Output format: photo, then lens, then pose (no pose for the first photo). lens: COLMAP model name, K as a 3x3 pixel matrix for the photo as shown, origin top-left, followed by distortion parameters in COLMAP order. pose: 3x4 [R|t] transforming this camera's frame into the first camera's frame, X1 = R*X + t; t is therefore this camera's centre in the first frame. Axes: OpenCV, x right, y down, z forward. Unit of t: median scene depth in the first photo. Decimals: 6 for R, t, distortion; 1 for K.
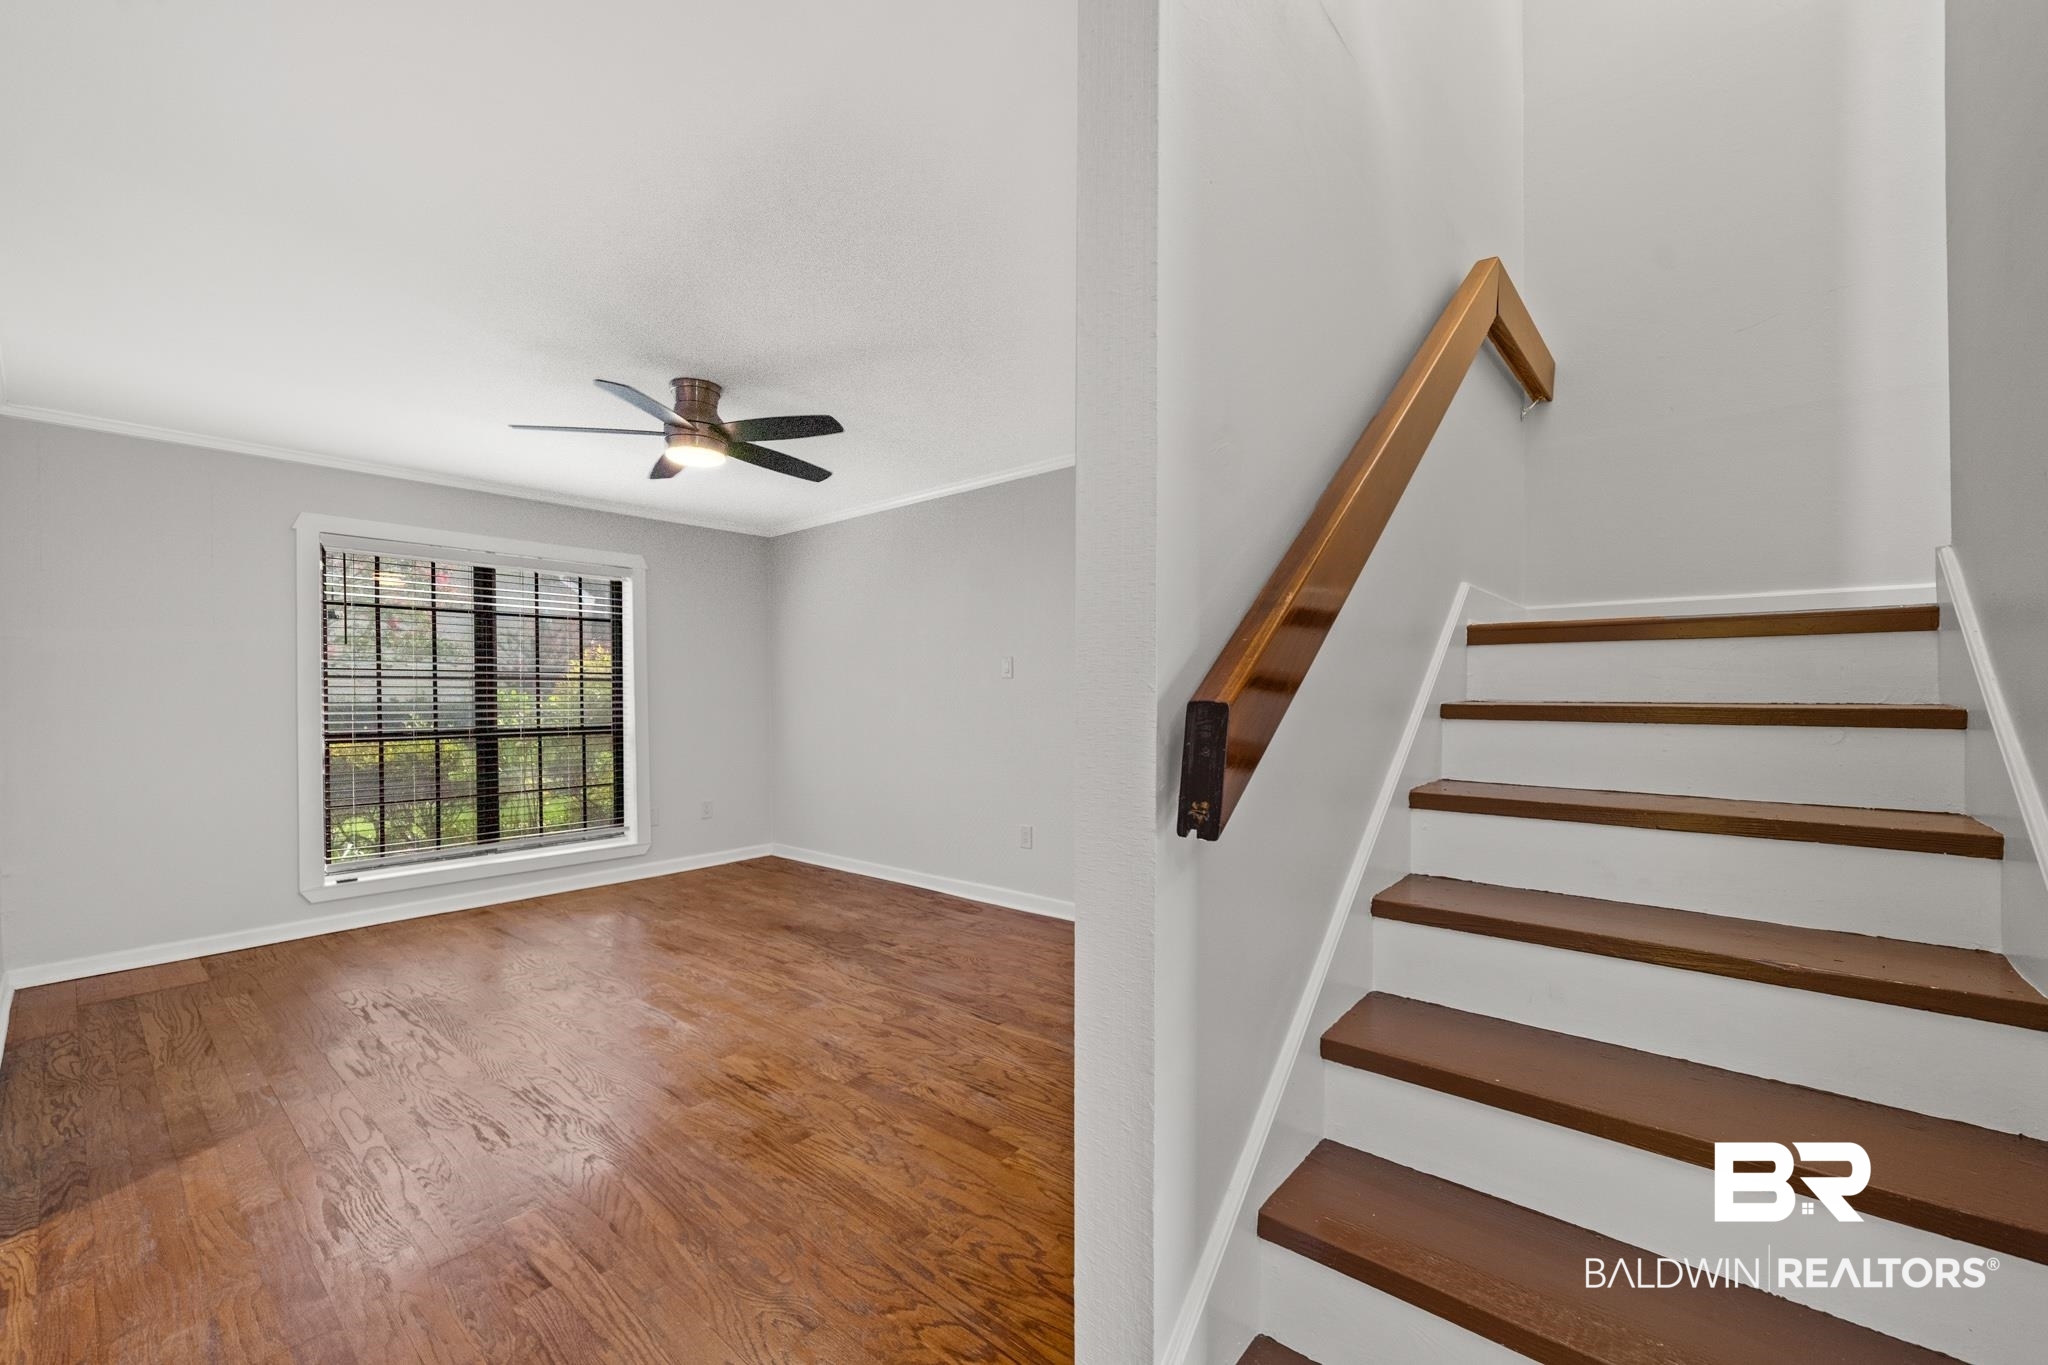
lens RADIAL K [[821.5, 0, 1015.2], [0, 821.5, 701.3], [0, 0, 1]] dist [0.000450, -0.001220]
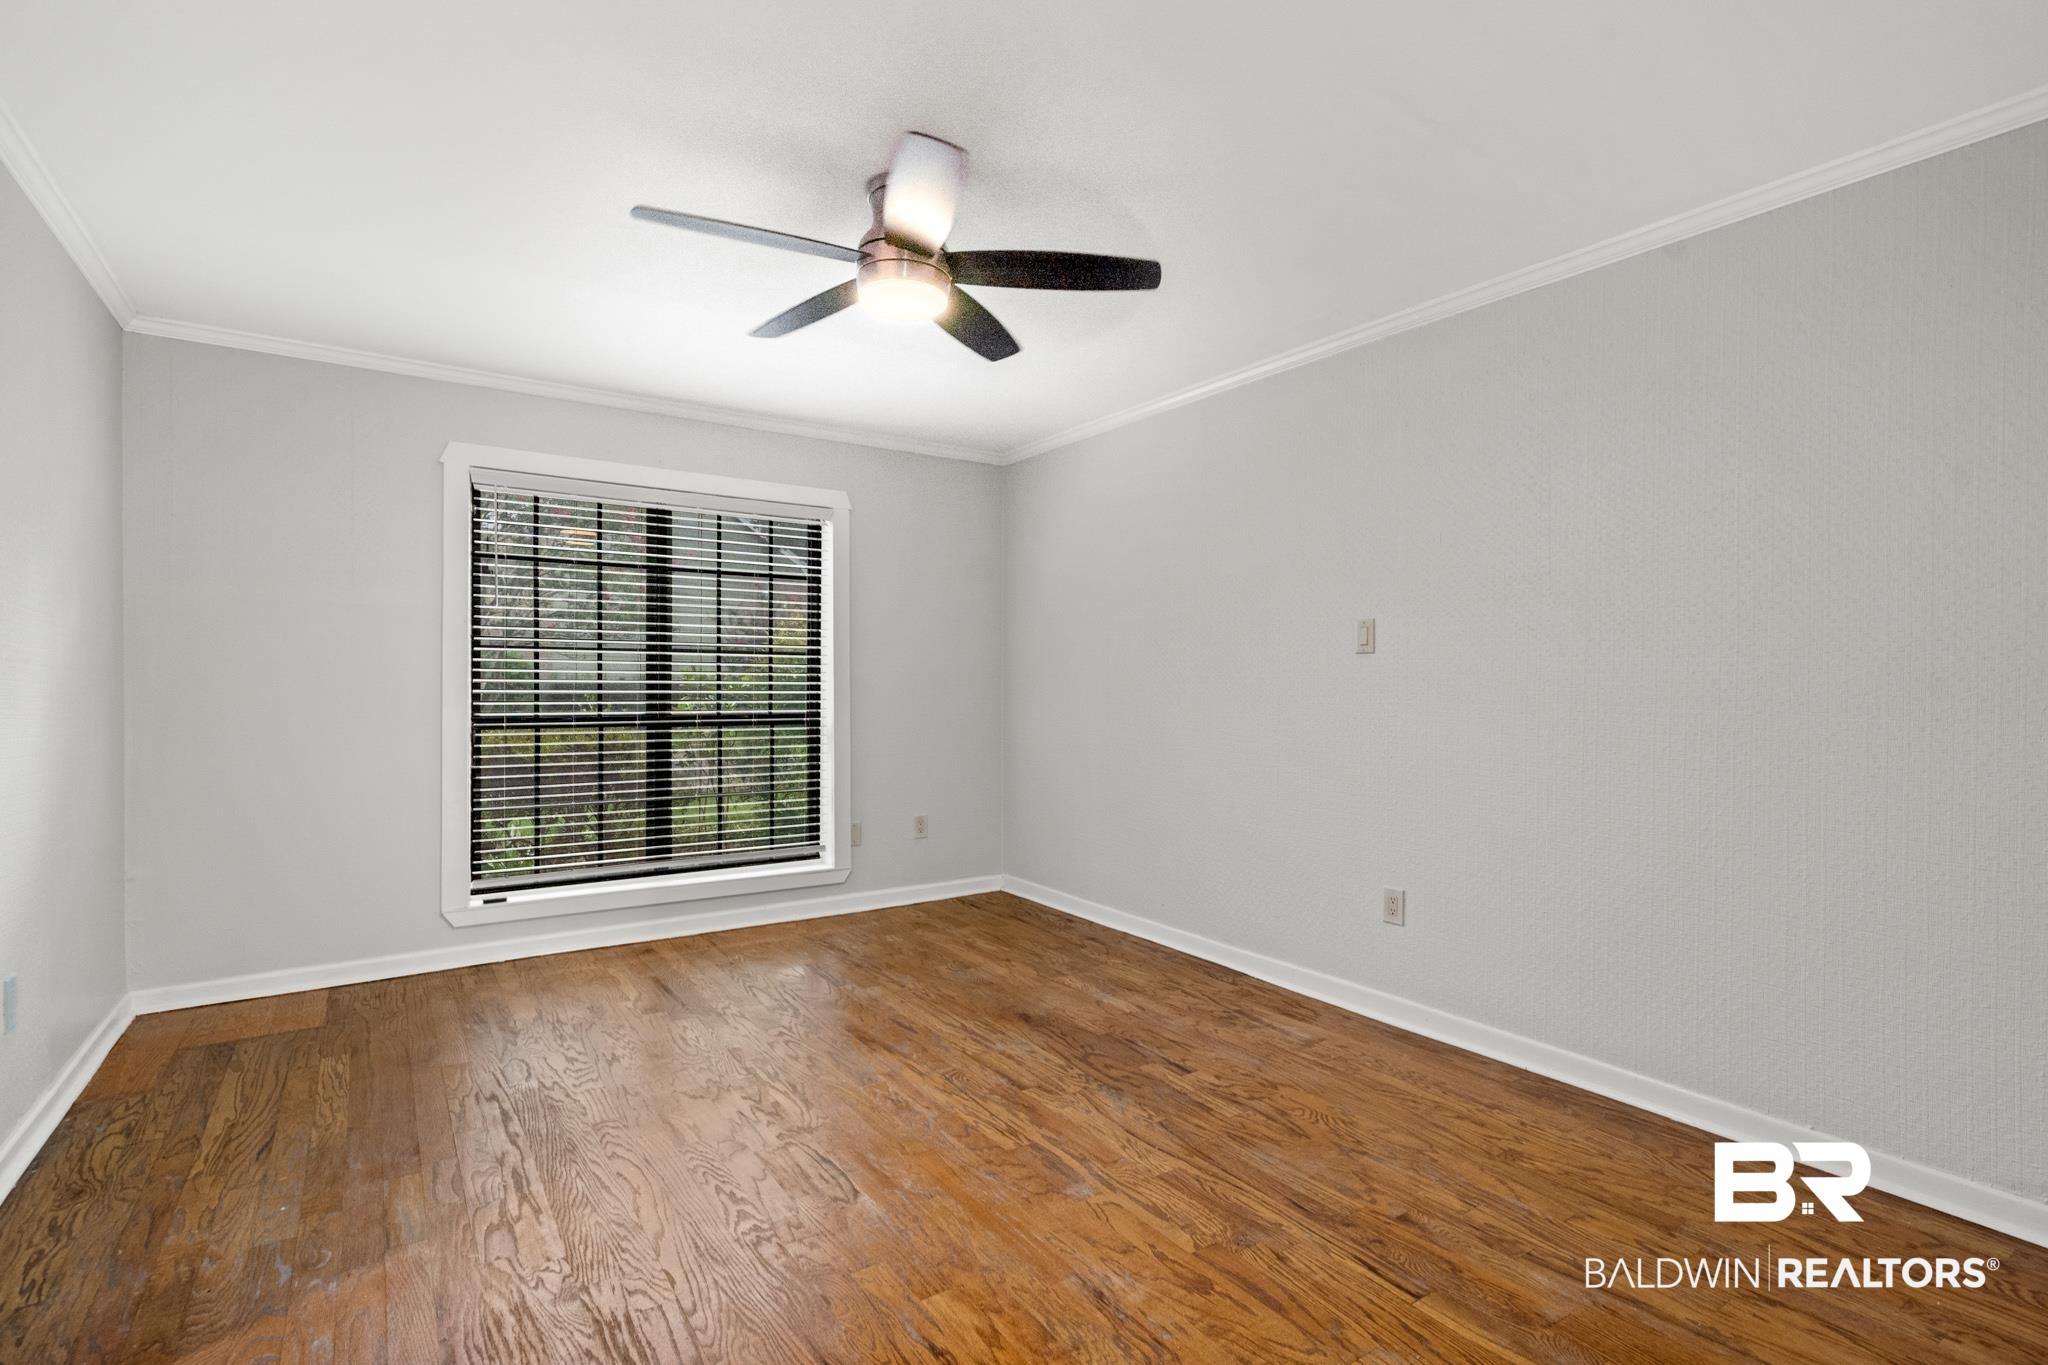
lens RADIAL K [[957.2, 0, 1021.6], [0, 957.2, 693.4], [0, 0, 1]] dist [0.000266, -0.000028]
pose [[0.964930, 0.015629, -0.262043, -0.081111], [-0.014414, 0.999875, 0.006558, 0.002534], [0.262113, -0.002551, 0.965034, 0.248285]]
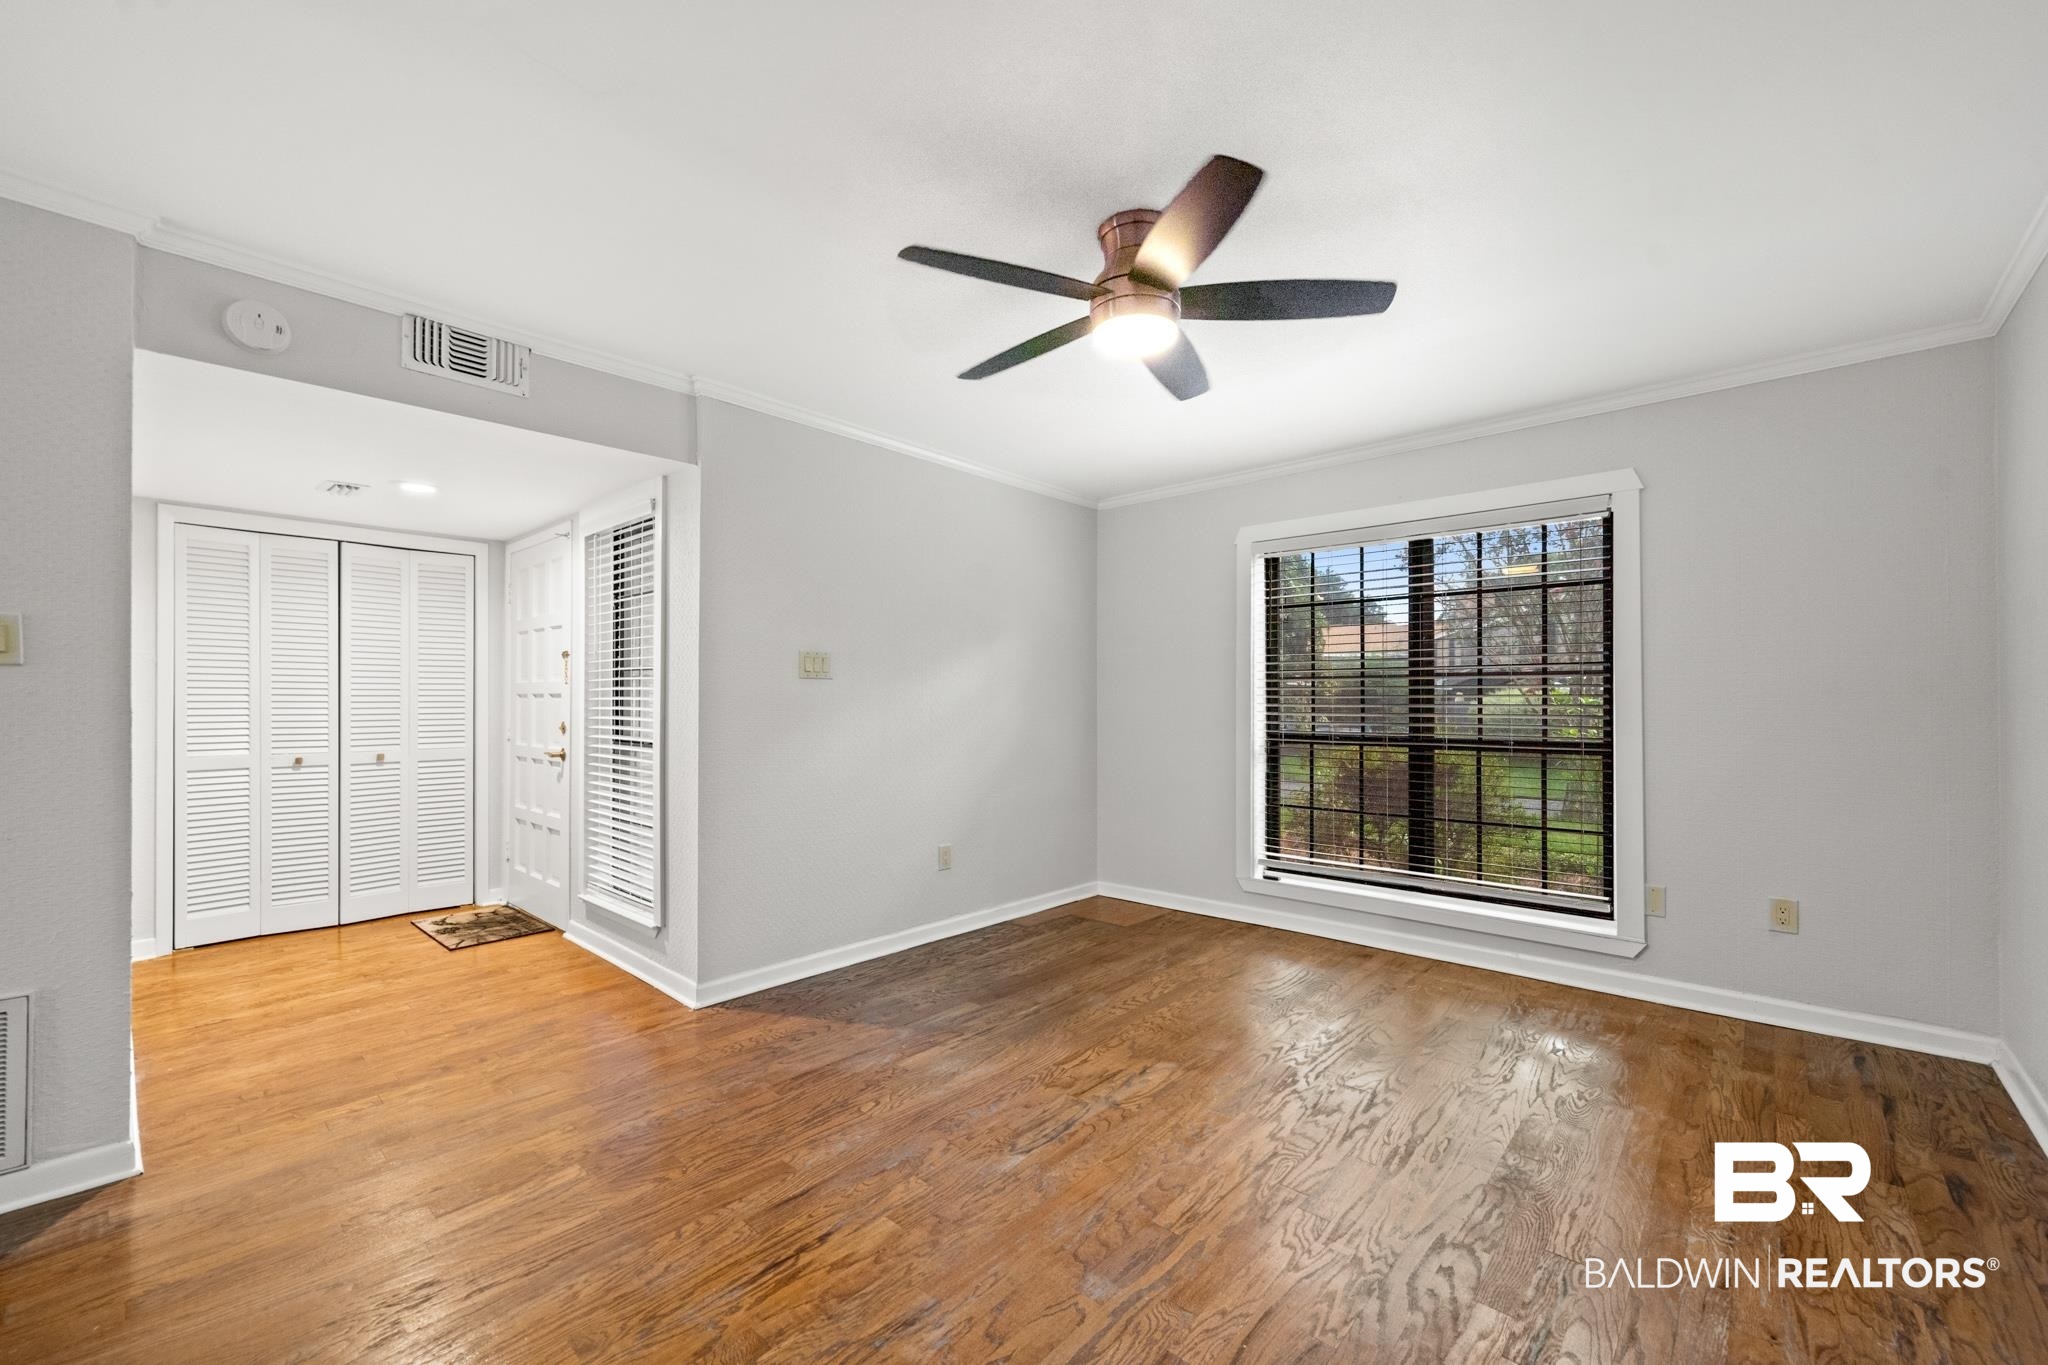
lens RADIAL K [[821.5, 0, 1018.9], [0, 821.5, 699.3], [0, 0, 1]] dist [0.000450, -0.001220]
pose [[-0.023719, 0.003956, -0.999711, 0.223579], [-0.008412, 0.999956, 0.004156, -0.005259], [0.999683, 0.008508, -0.023684, 0.753404]]
